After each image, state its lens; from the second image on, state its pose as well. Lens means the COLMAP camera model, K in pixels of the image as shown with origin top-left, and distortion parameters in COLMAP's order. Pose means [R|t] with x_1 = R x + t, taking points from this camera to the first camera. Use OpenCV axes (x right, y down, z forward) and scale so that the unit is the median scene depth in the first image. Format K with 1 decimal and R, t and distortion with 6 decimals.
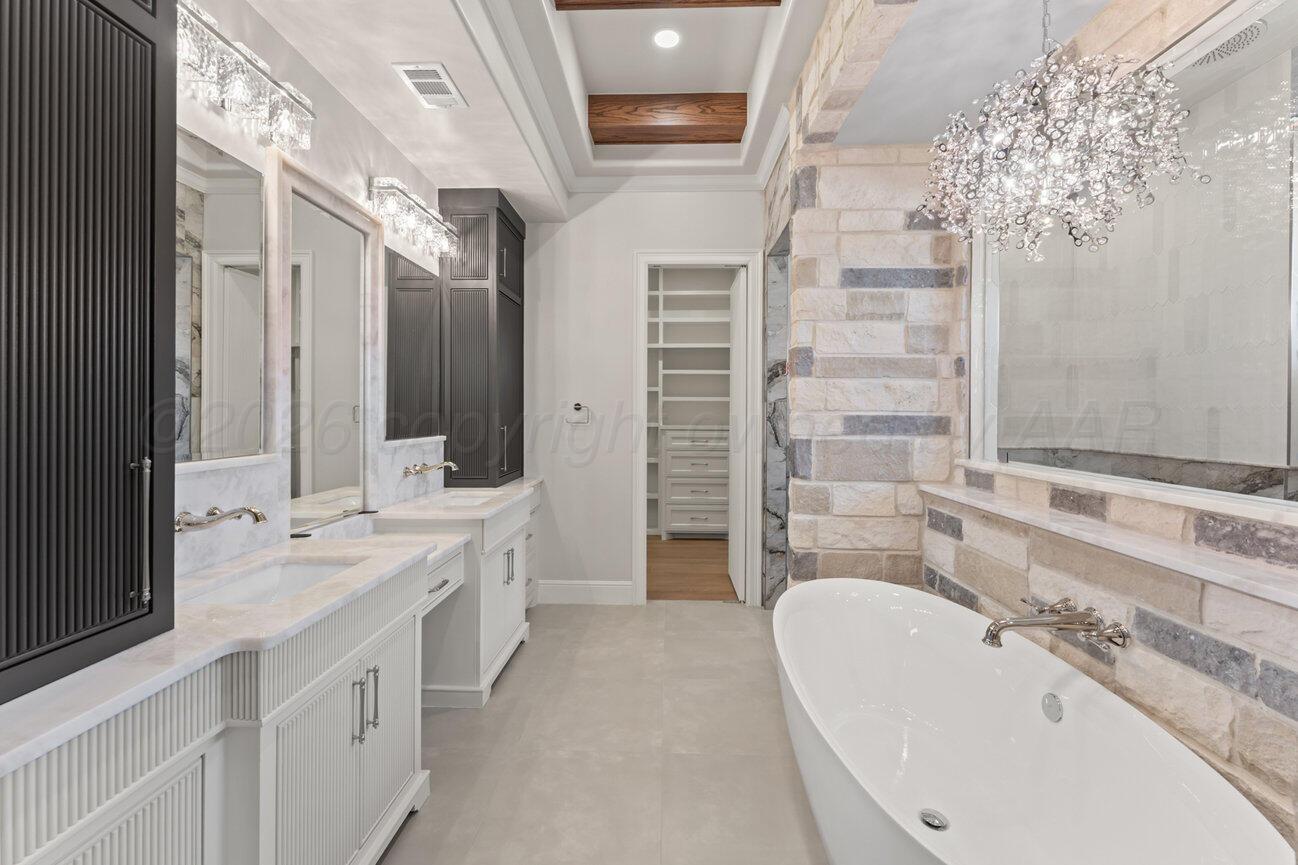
lens RADIAL K [[537.4, 0, 648.5], [0, 537.4, 410.2], [0, 0, 1]] dist [0.000950, -0.000827]
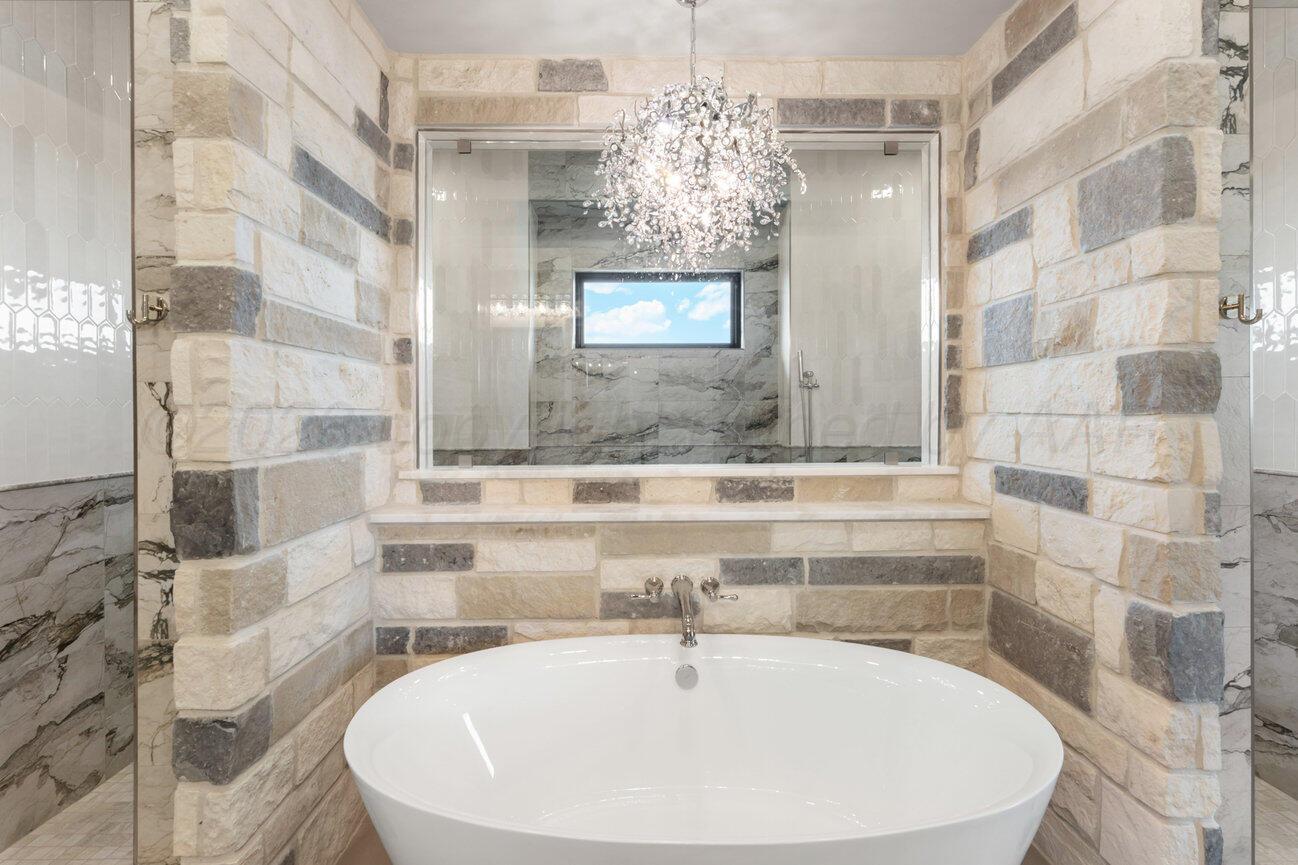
lens RADIAL K [[537.4, 0, 651.8], [0, 537.4, 411.5], [0, 0, 1]] dist [0.000950, -0.000827]
pose [[-0.059405, -0.005827, 0.998217, -0.203822], [0.001653, 0.999981, 0.005936, 0.001810], [-0.998233, 0.002003, -0.059394, 0.682517]]
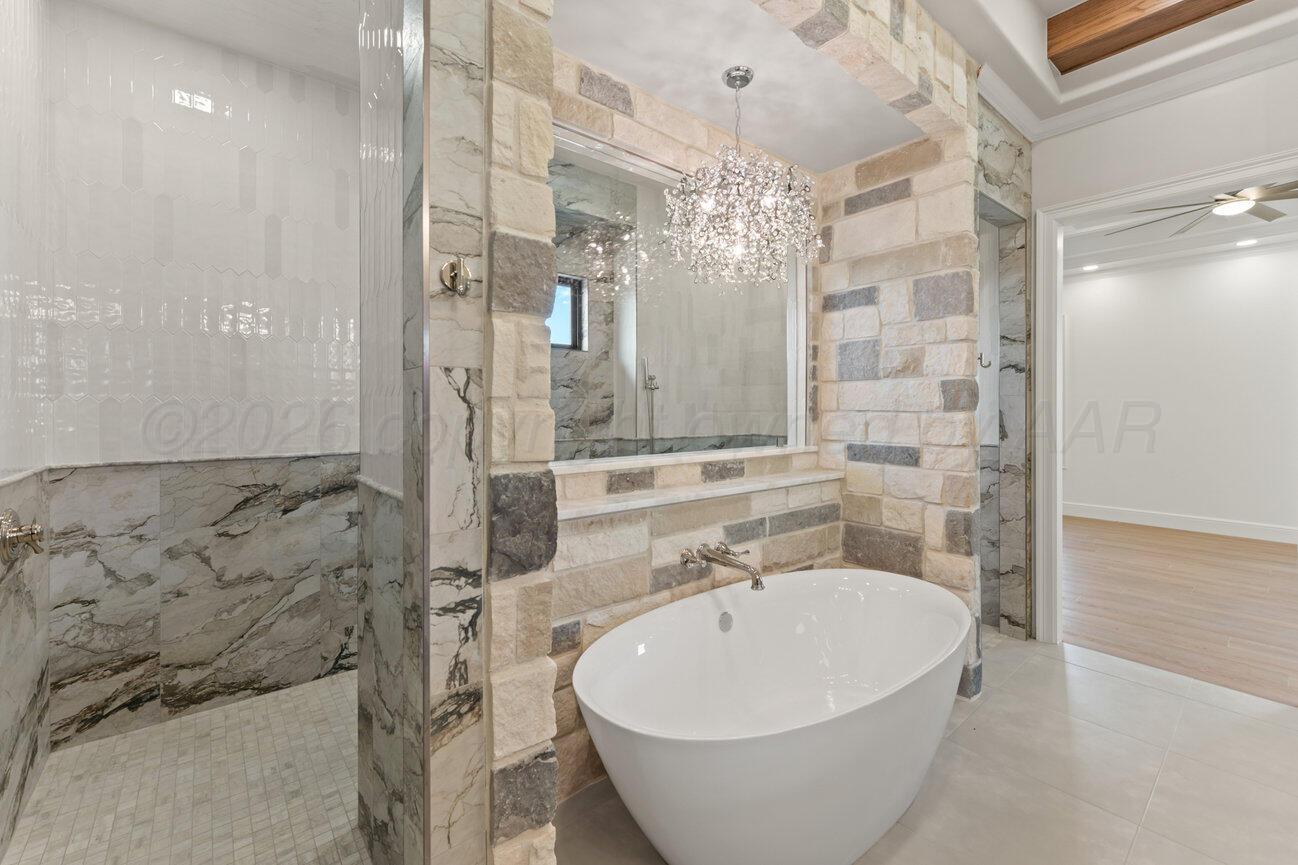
lens RADIAL K [[537.4, 0, 655.4], [0, 537.4, 406.1], [0, 0, 1]] dist [0.000950, -0.000827]
pose [[-0.671783, -0.002816, 0.740742, -0.083800], [-0.006912, 0.999973, -0.002467, 0.005159], [-0.740715, -0.006777, -0.671785, 1.234690]]
